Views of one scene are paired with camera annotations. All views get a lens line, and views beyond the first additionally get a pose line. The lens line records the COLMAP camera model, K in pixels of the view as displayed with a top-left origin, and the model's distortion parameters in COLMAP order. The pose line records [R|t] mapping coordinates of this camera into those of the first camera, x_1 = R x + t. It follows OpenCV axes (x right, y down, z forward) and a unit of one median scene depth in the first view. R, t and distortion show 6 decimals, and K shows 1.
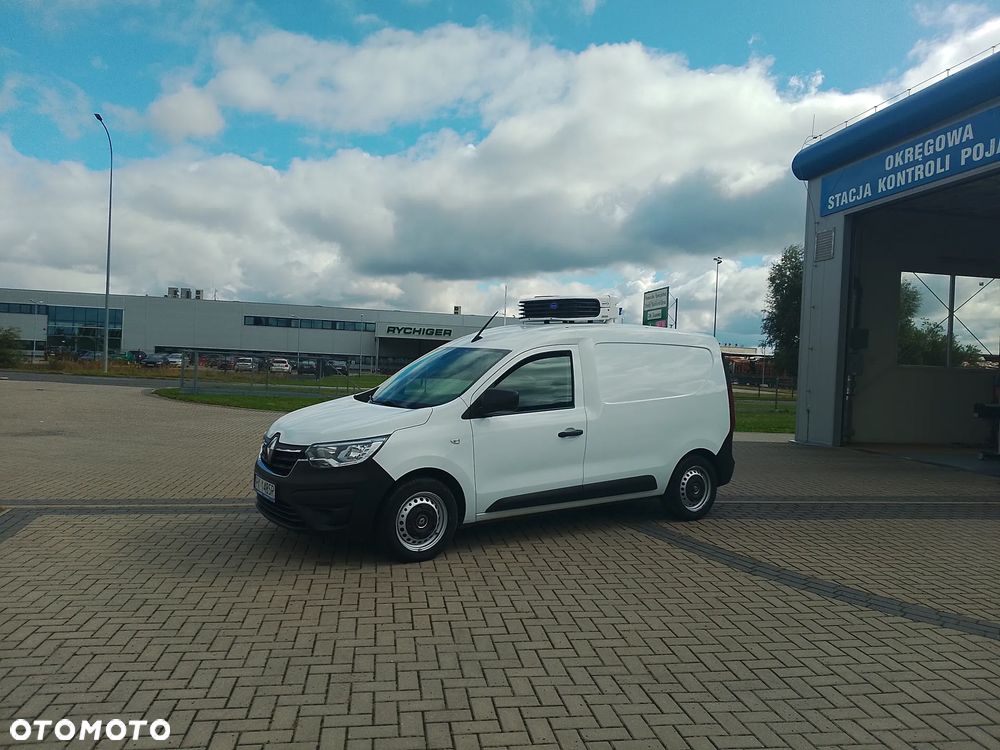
lens RADIAL K [[734.4, 0, 494.8], [0, 734.4, 373.0], [0, 0, 1]] dist [0.100400, -0.154136]
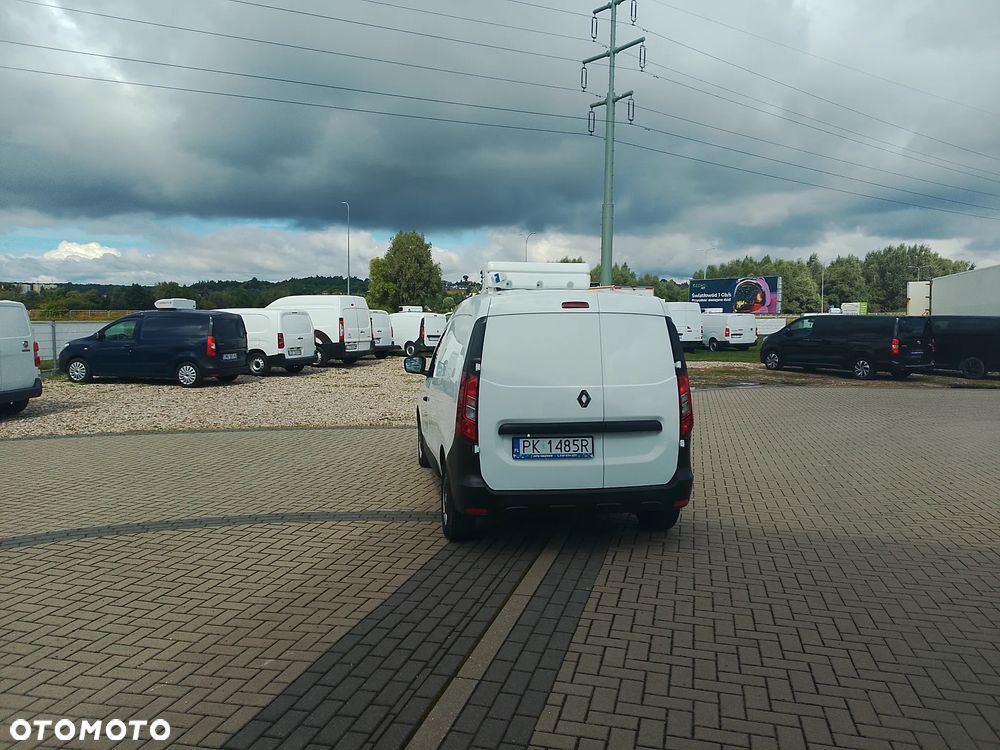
lens RADIAL K [[734.4, 0, 494.8], [0, 734.4, 373.0], [0, 0, 1]] dist [0.100400, -0.154136]
pose [[-0.414449, 0.025389, -0.909718, 0.940502], [-0.037116, 0.998308, 0.044771, -0.010969], [0.909315, 0.052321, -0.412805, 1.339260]]
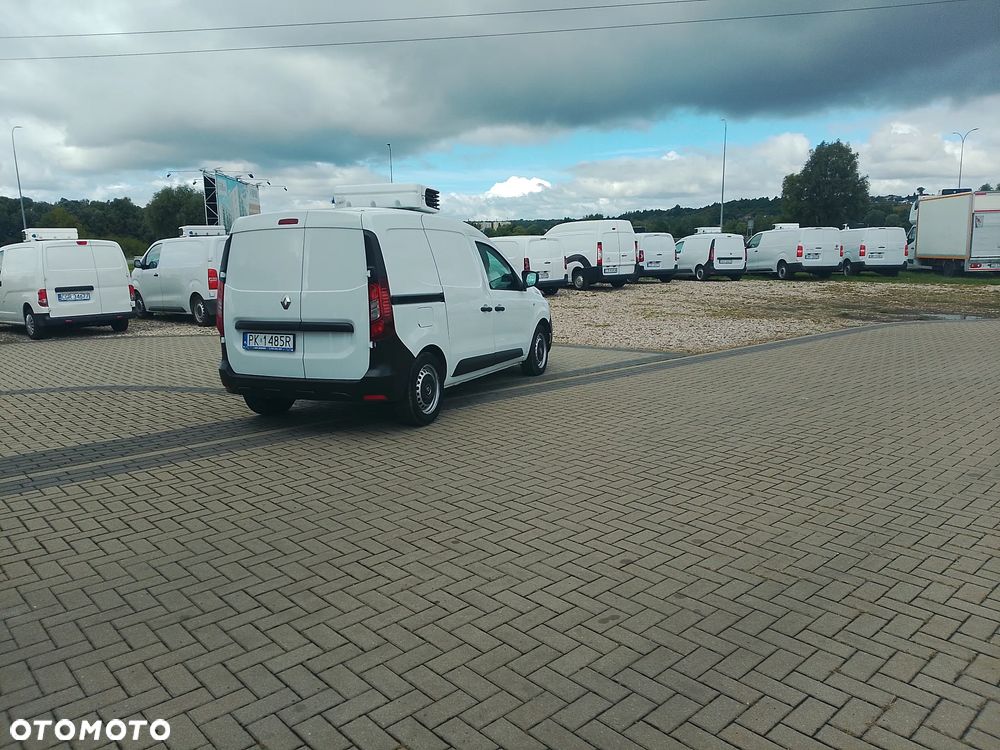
lens RADIAL K [[734.4, 0, 494.8], [0, 734.4, 373.0], [0, 0, 1]] dist [0.100400, -0.154136]
pose [[-0.831633, 0.069344, -0.550979, 0.548372], [-0.022727, 0.987092, 0.158534, -0.016705], [0.554860, 0.144364, -0.819323, 1.940103]]
